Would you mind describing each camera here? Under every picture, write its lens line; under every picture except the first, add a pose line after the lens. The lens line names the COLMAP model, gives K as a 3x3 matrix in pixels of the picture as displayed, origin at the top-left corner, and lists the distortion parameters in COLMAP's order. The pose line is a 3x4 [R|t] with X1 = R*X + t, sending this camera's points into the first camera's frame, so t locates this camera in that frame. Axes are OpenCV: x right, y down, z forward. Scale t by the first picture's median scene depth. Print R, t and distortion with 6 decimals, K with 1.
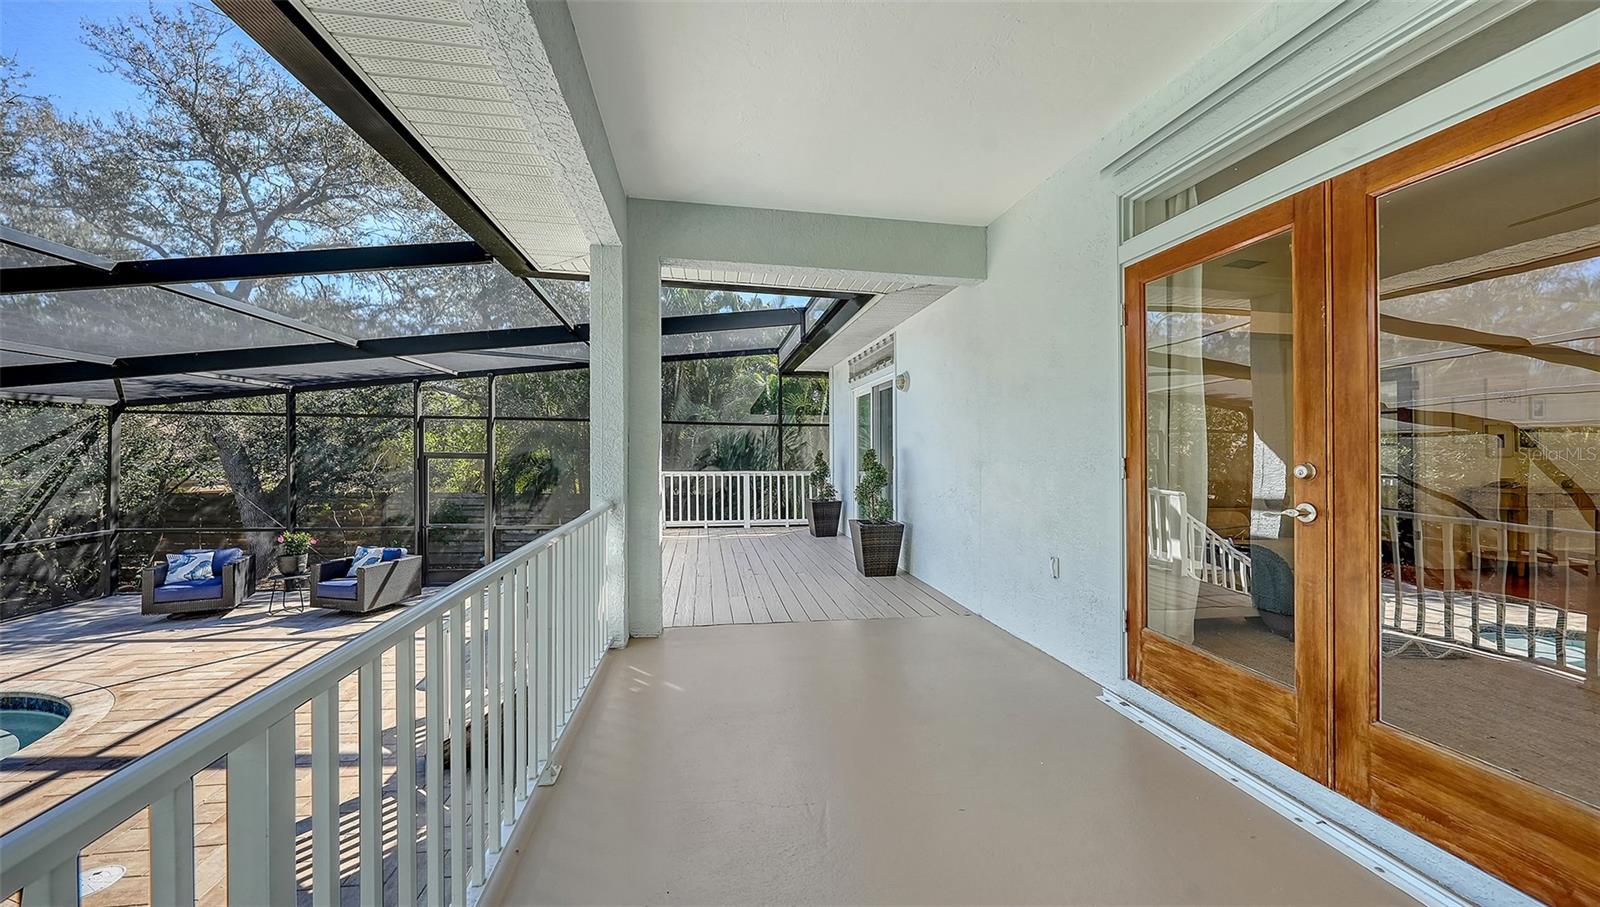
lens RADIAL K [[558.2, 0, 778.5], [0, 558.2, 447.1], [0, 0, 1]] dist [0.000383, -0.000146]
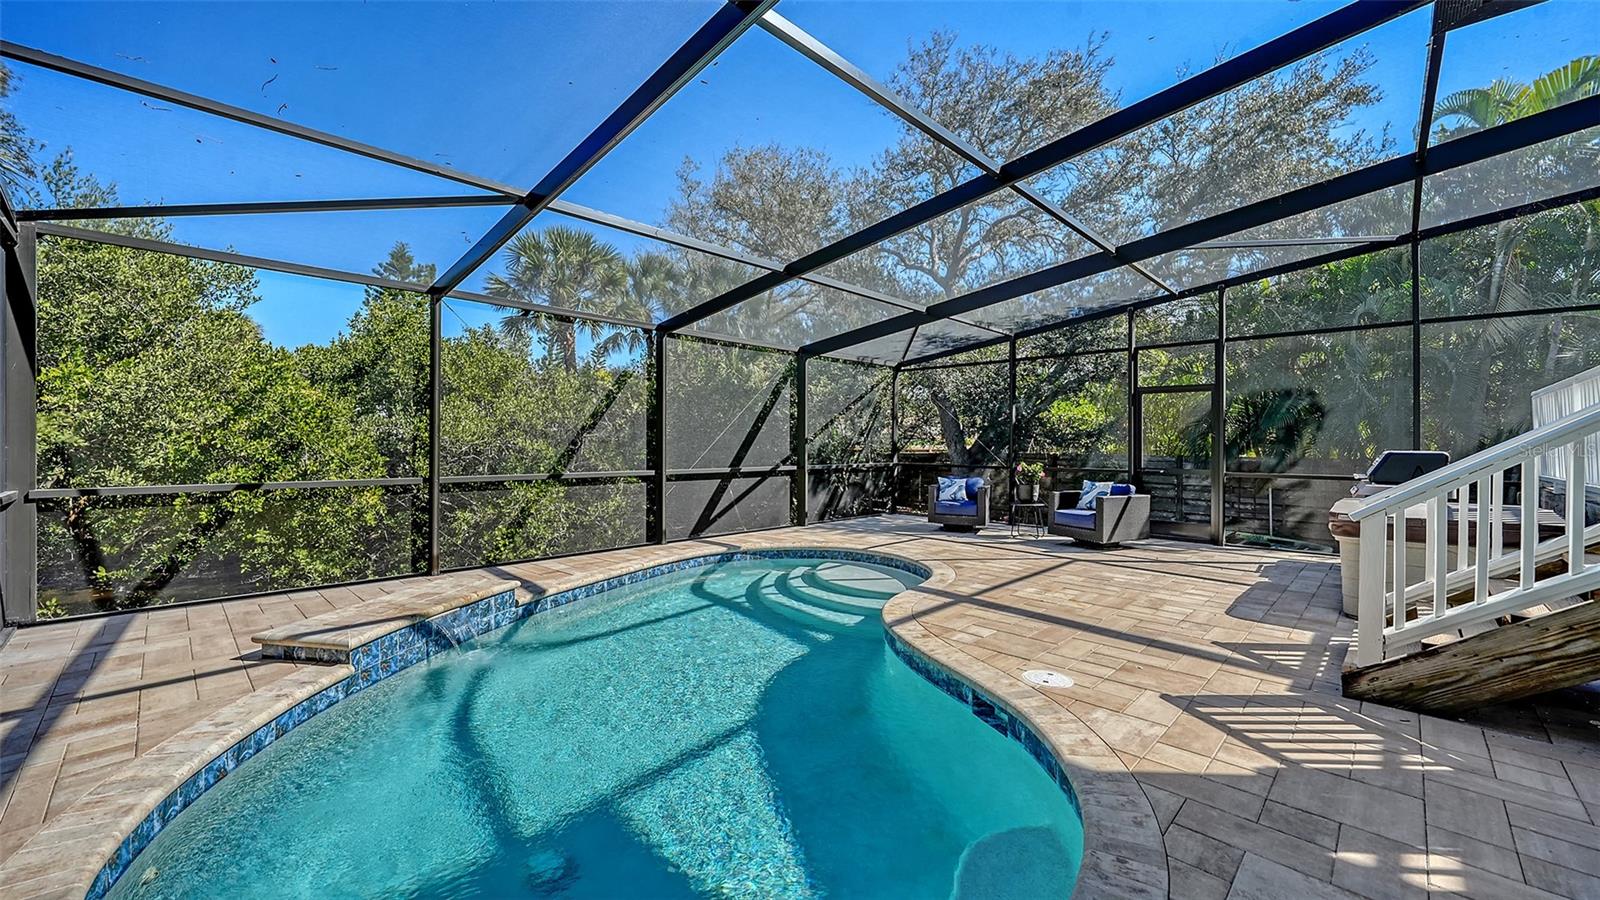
lens RADIAL K [[617.3, 0, 801.4], [0, 617.3, 445.6], [0, 0, 1]] dist [-0.002216, -0.000186]
pose [[0.606708, -0.004927, -0.794909, -0.187620], [0.007802, 0.999970, -0.000243, 0.107768], [0.794886, -0.006055, 0.606728, -0.044068]]
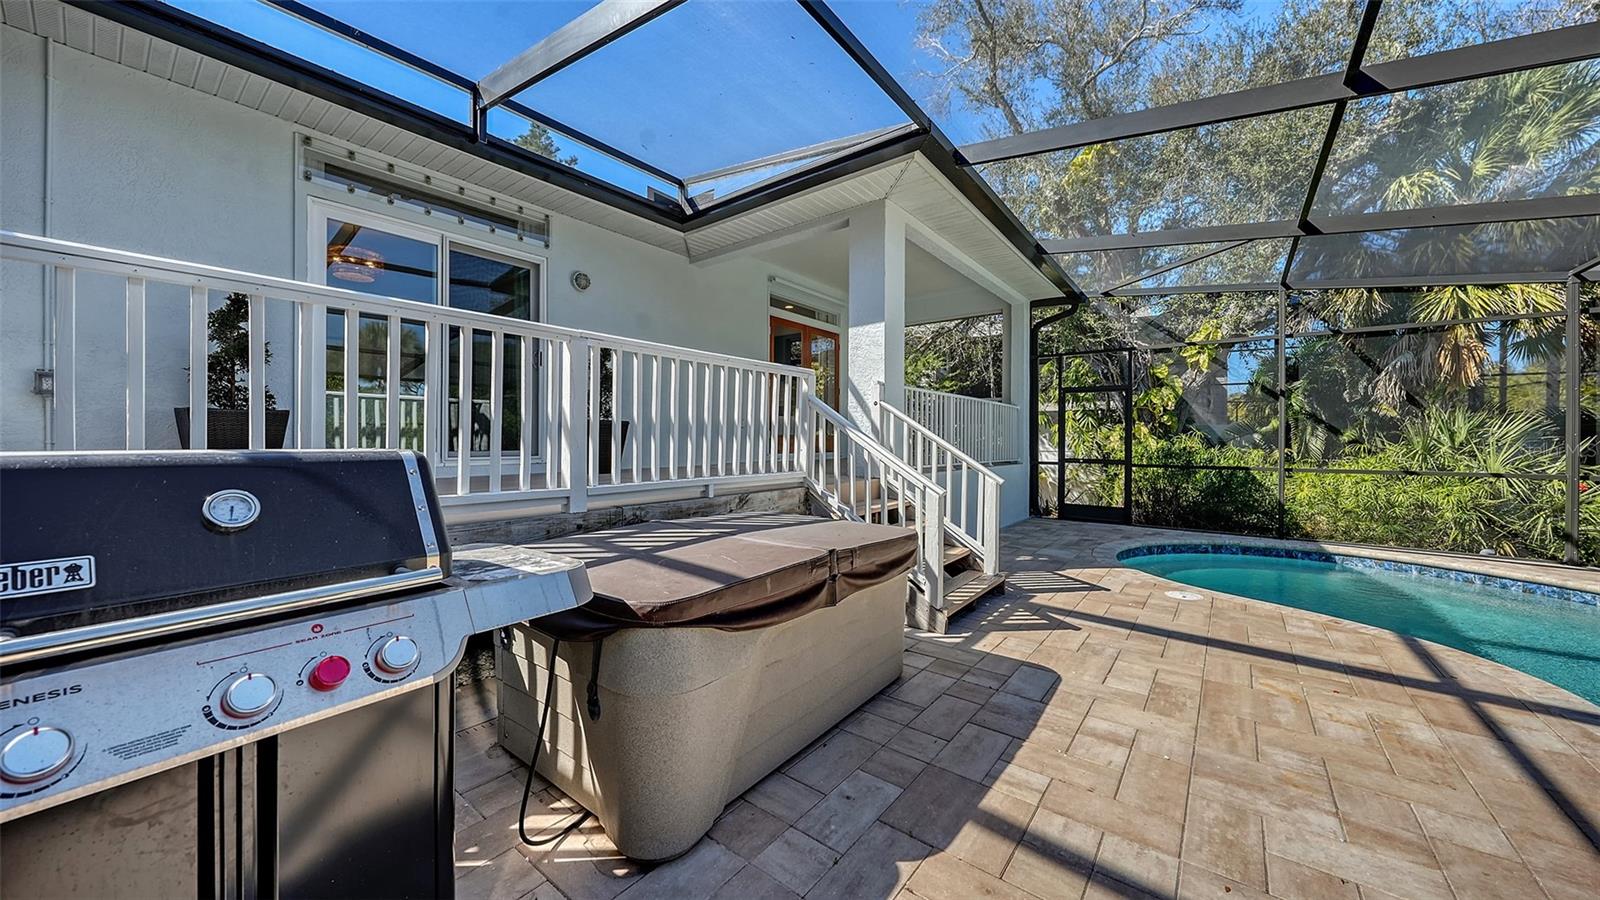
lens RADIAL K [[550.6, 0, 802.4], [0, 550.6, 441.8], [0, 0, 1]] dist [-0.001191, -0.000222]
pose [[-0.686242, -0.012674, 0.727263, -0.558454], [-0.019799, 0.999803, -0.001258, 0.118074], [-0.727104, -0.015262, -0.686358, 1.014722]]
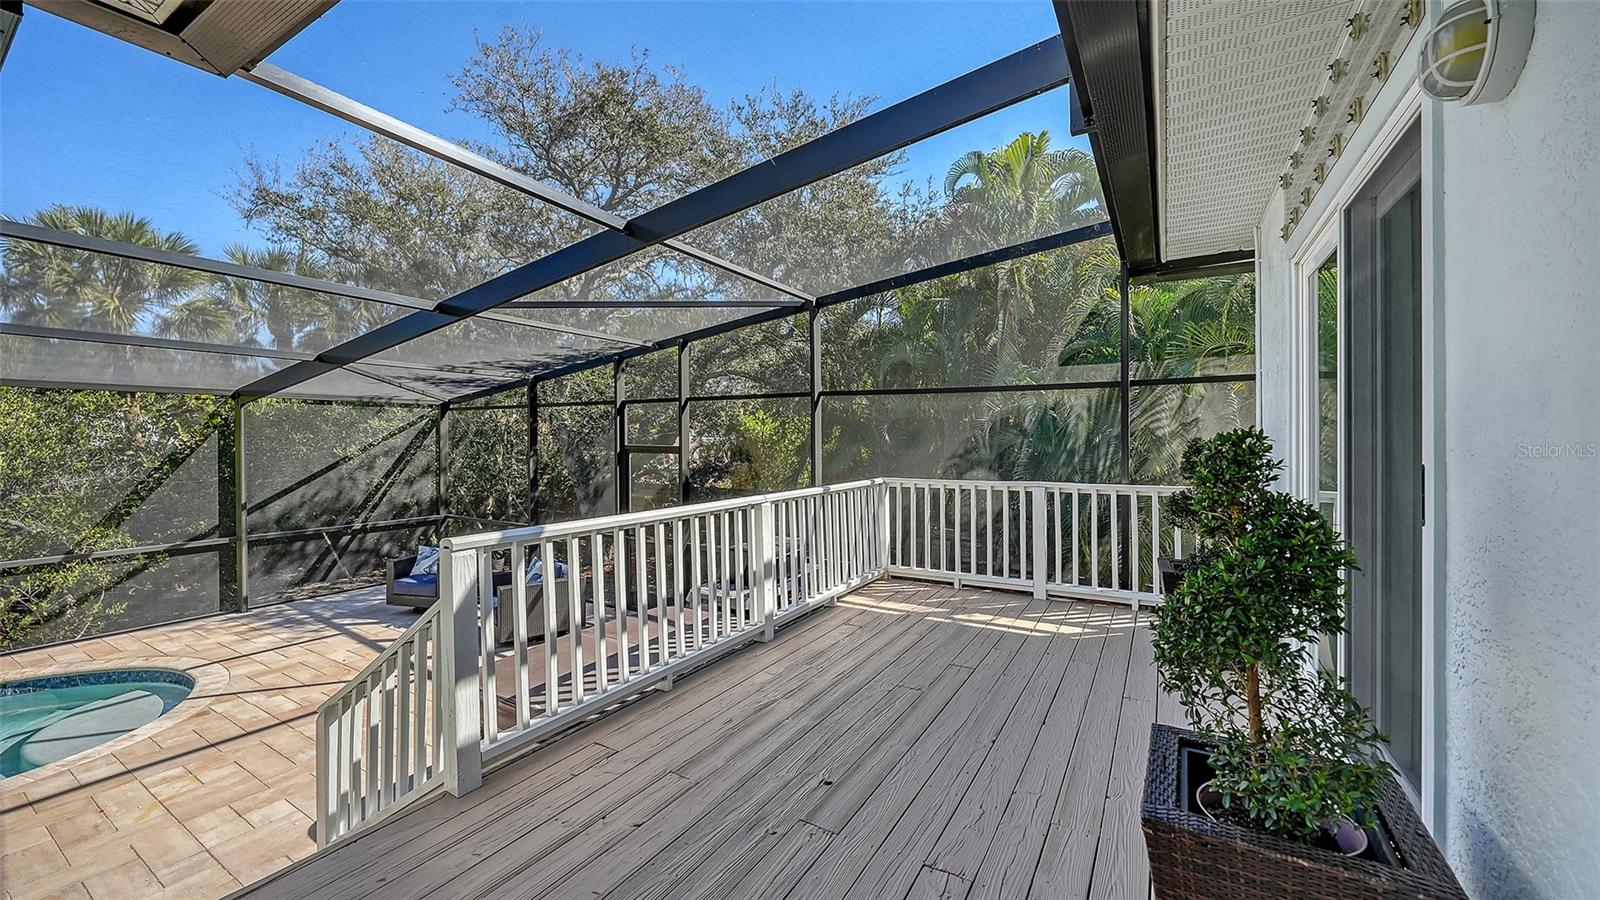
lens RADIAL K [[597.6, 0, 800.0], [0, 597.6, 450.0], [0, 0, 1]] dist [-0.001255, -0.000111]
pose [[0.773310, 0.002948, -0.634021, 0.128392], [0.012283, 0.999732, 0.019629, 0.002221], [0.633909, -0.022967, 0.773067, 0.524752]]
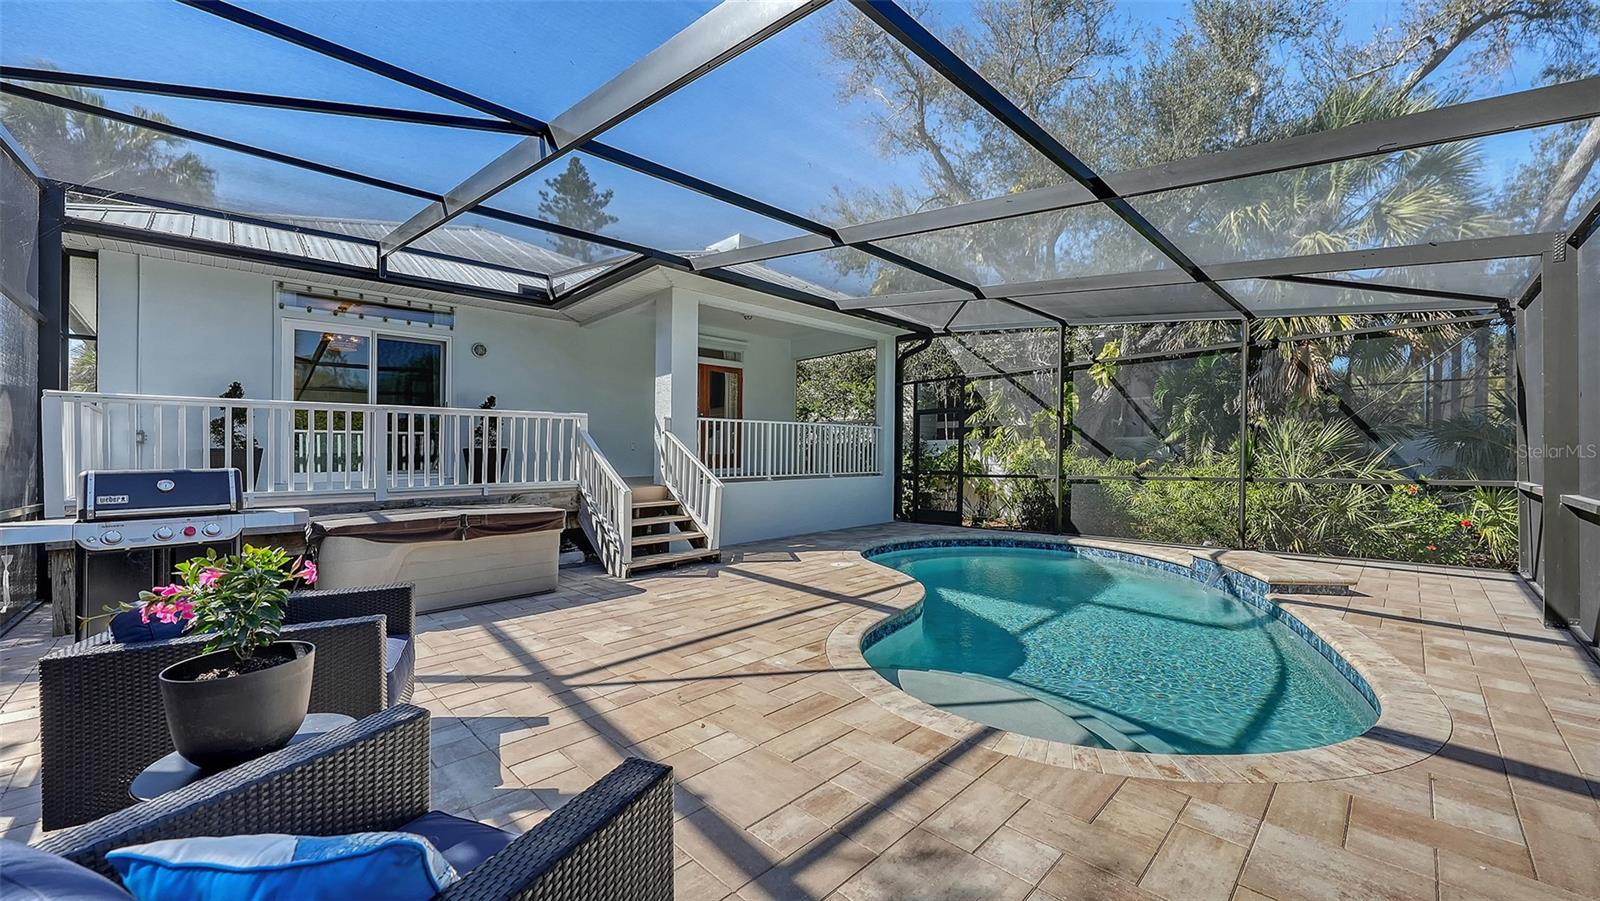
lens RADIAL K [[582.1, 0, 818.5], [0, 582.1, 449.6], [0, 0, 1]] dist [-0.001926, -0.000003]
pose [[-0.610207, 0.010830, 0.792168, -1.080007], [-0.003279, 0.999863, -0.016195, 0.112744], [-0.792235, -0.012480, -0.610089, 0.889760]]
